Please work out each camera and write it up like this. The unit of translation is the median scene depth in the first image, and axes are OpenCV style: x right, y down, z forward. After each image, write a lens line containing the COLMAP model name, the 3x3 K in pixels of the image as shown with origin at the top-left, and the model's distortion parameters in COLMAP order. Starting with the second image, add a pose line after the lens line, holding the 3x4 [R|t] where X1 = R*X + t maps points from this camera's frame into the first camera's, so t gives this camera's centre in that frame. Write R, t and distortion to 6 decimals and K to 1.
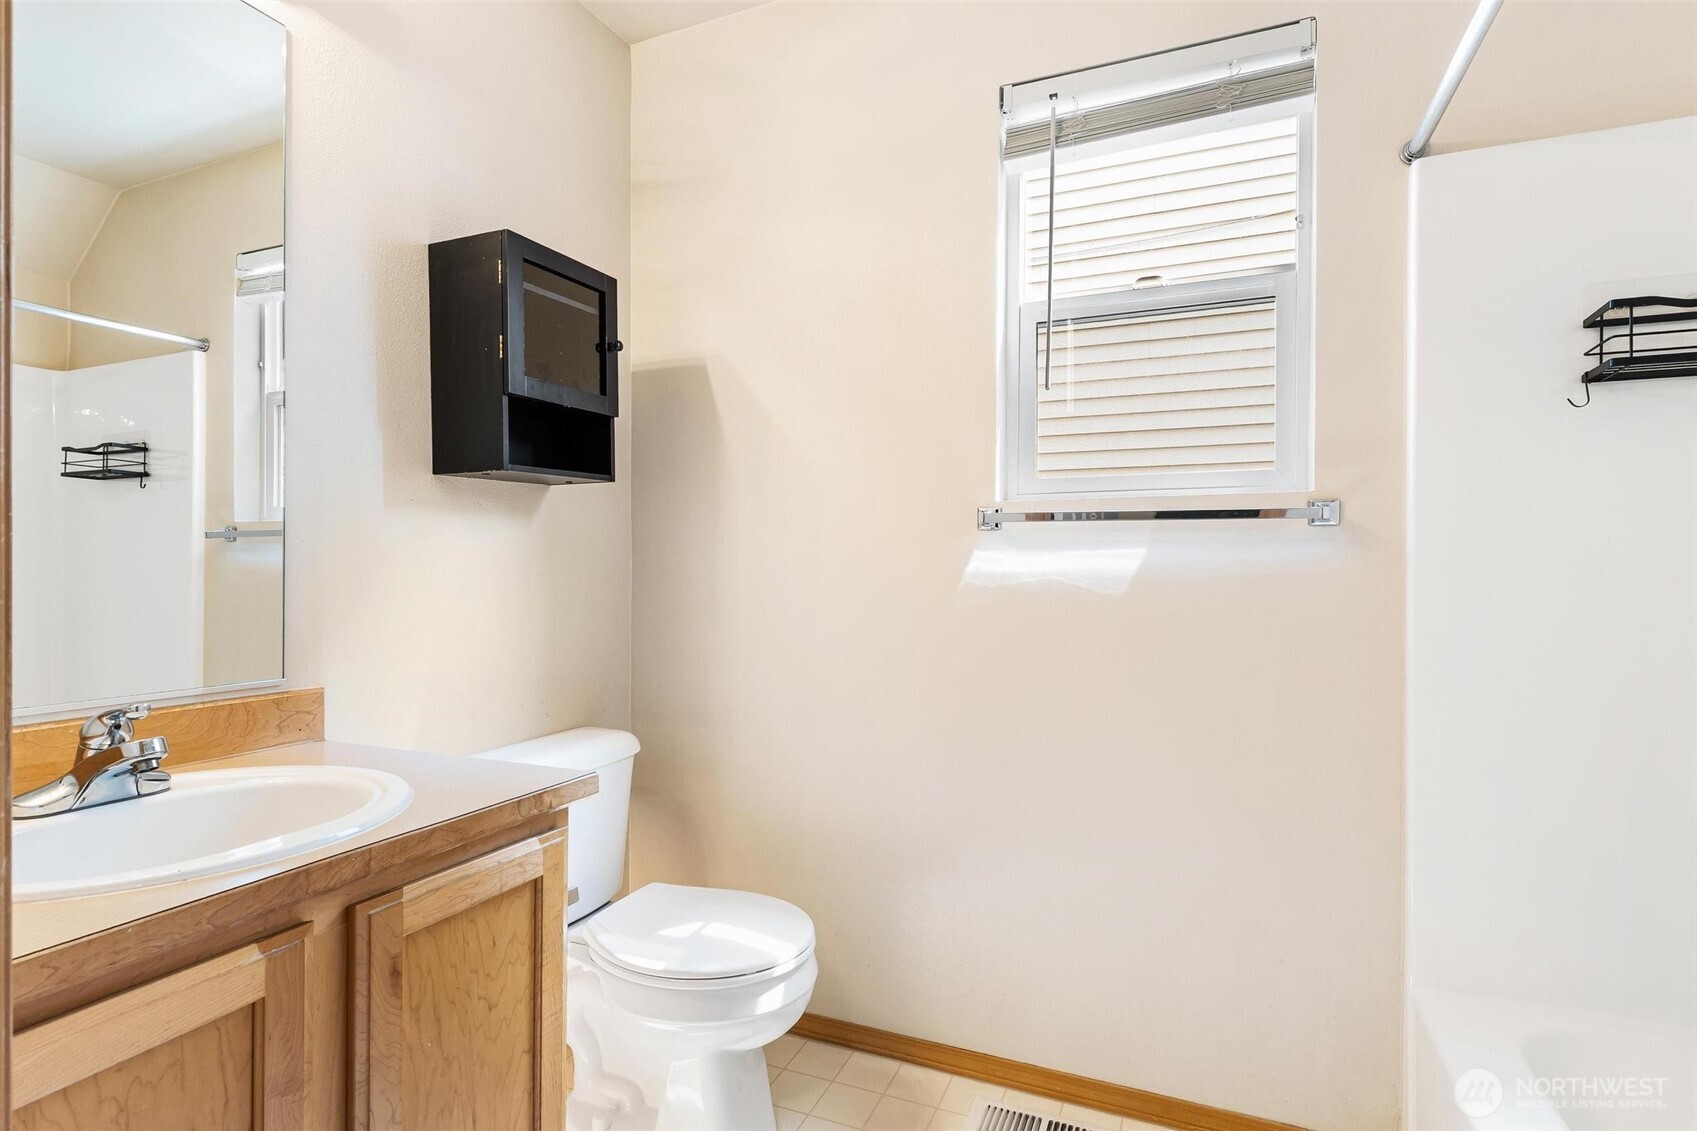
lens RADIAL K [[835.9, 0, 840.5], [0, 835.9, 573.5], [0, 0, 1]] dist [0.000493, 0.000185]
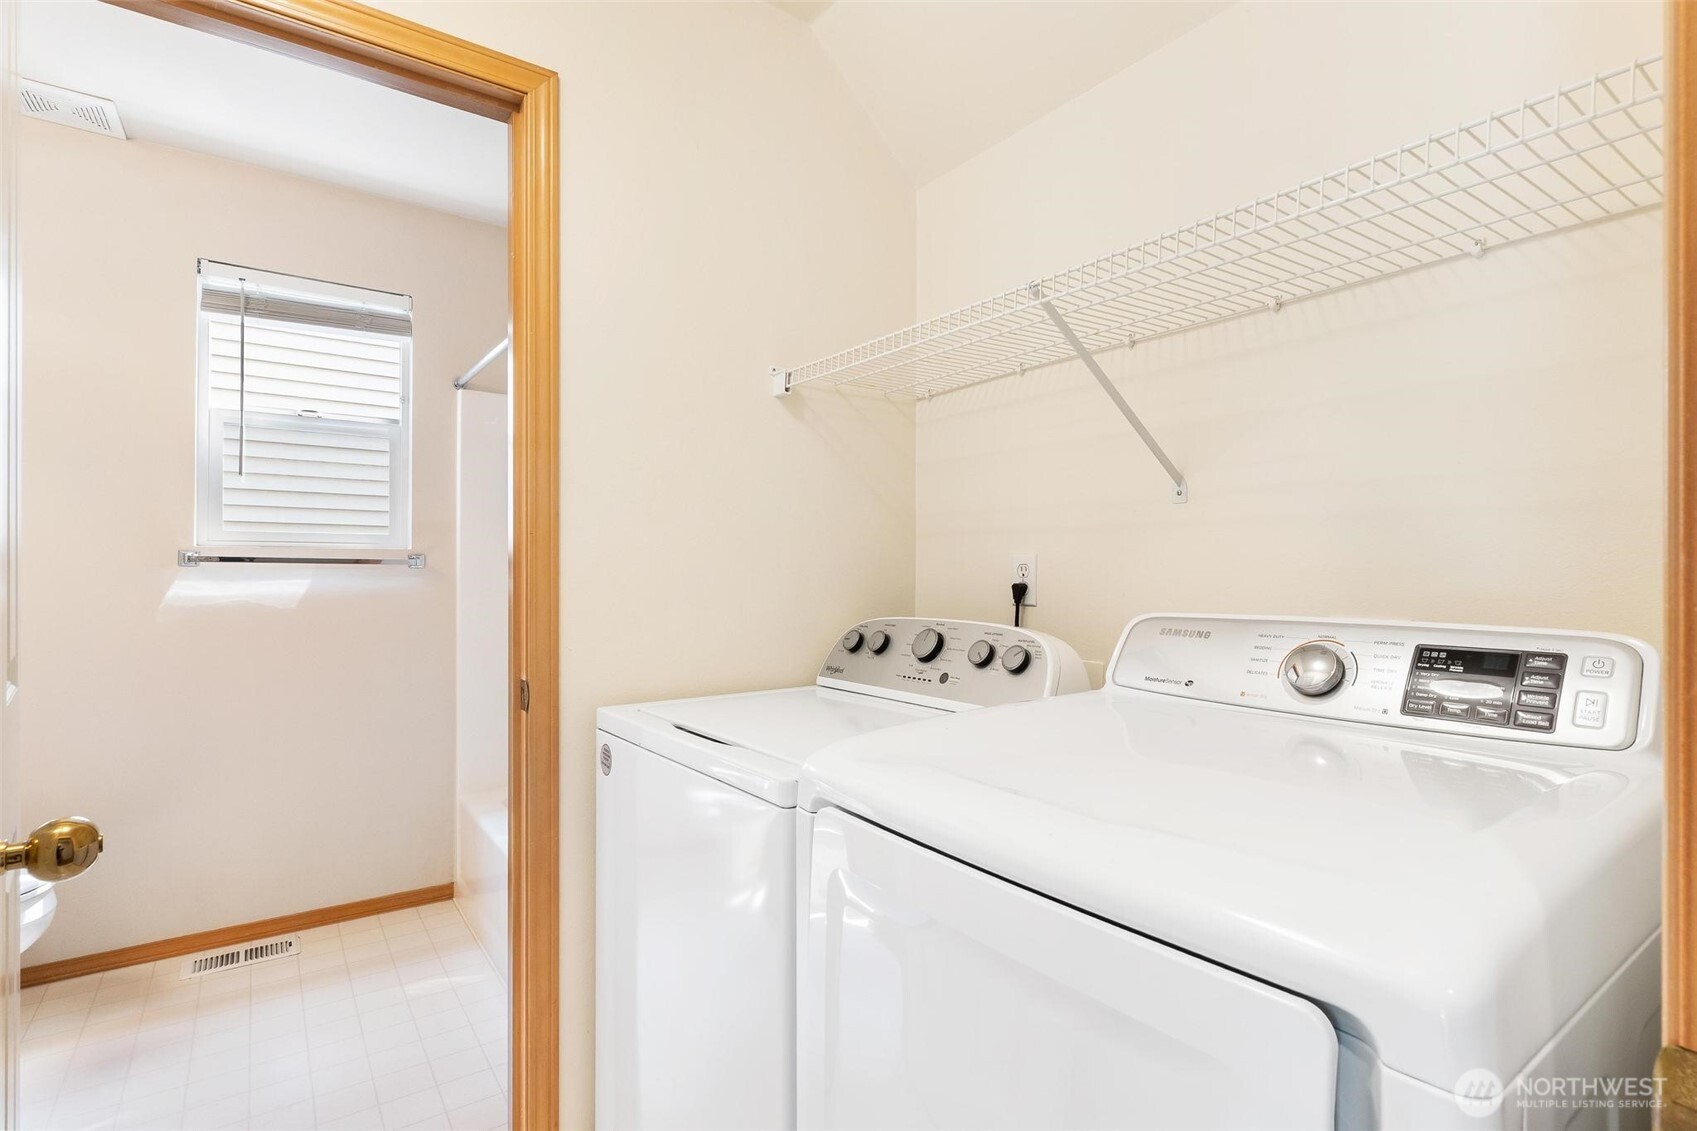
lens RADIAL K [[835.9, 0, 840.5], [0, 835.9, 573.5], [0, 0, 1]] dist [0.000493, 0.000185]
pose [[0.519327, 0.002738, 0.854571, -0.486550], [0.002610, 0.999985, -0.004790, -0.031426], [-0.854571, 0.004718, 0.519312, -0.722860]]
